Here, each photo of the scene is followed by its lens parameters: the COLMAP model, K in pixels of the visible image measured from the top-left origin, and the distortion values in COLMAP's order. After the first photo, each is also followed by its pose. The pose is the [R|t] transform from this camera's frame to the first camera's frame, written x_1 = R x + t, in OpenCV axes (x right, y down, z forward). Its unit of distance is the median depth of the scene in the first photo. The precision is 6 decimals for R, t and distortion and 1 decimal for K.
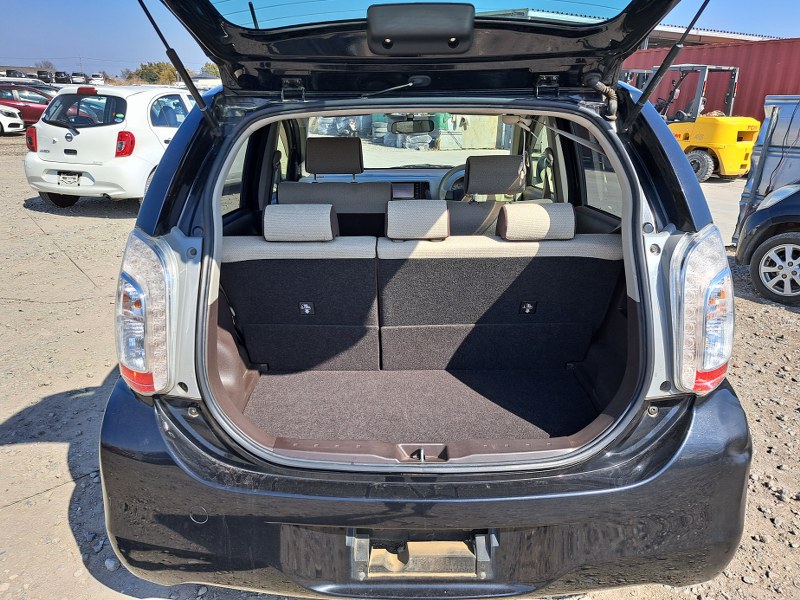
lens RADIAL K [[588.1, 0, 389.5], [0, 588.1, 283.3], [0, 0, 1]] dist [0.010305, 0.007097]
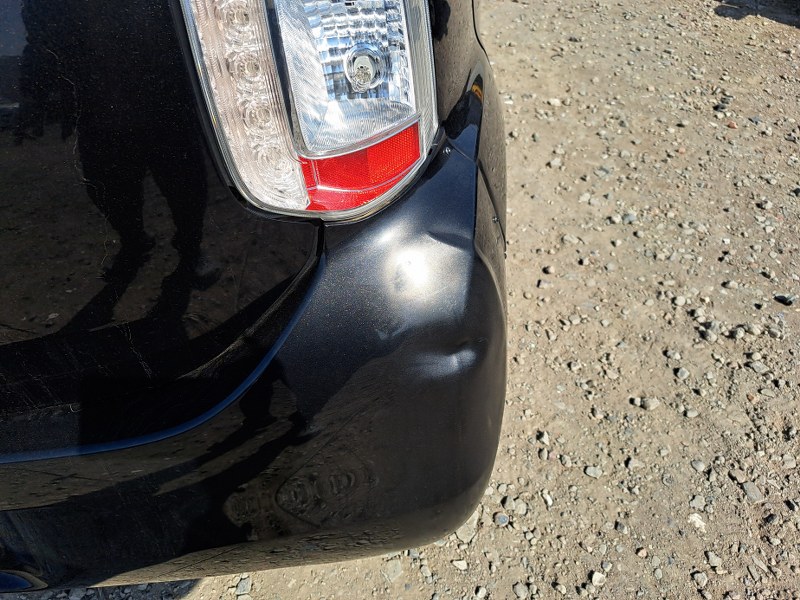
lens RADIAL K [[600.5, 0, 396.0], [0, 600.5, 301.2], [0, 0, 1]] dist [0.011071, -0.005162]
pose [[0.998052, -0.007076, -0.061984, 0.427163], [0.031320, 0.916098, 0.399730, 0.061291], [0.053955, -0.400893, 0.914535, 0.459101]]
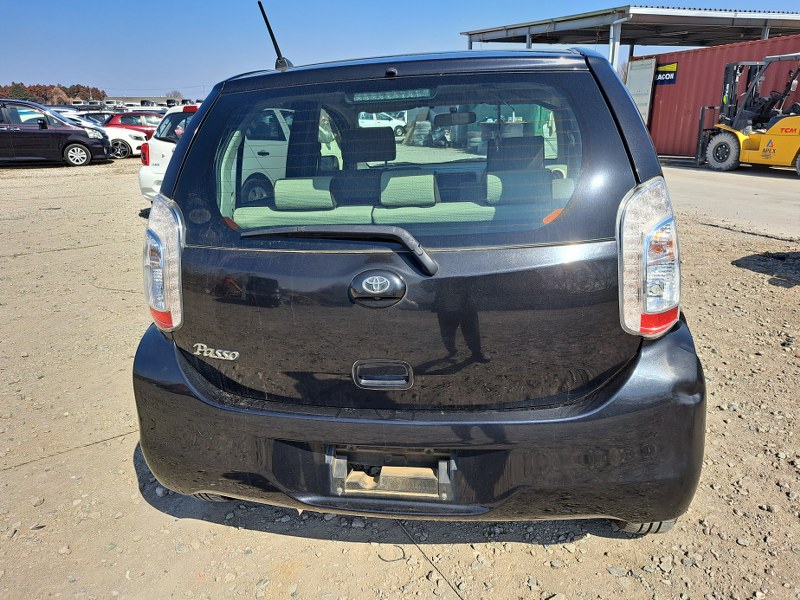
lens RADIAL K [[587.8, 0, 398.5], [0, 587.8, 296.0], [0, 0, 1]] dist [0.030187, -0.013348]
pose [[0.987096, 0.005844, -0.160022, 0.184745], [-0.006169, 0.999980, -0.001540, 0.086438], [0.160009, 0.002507, 0.987112, -0.088391]]
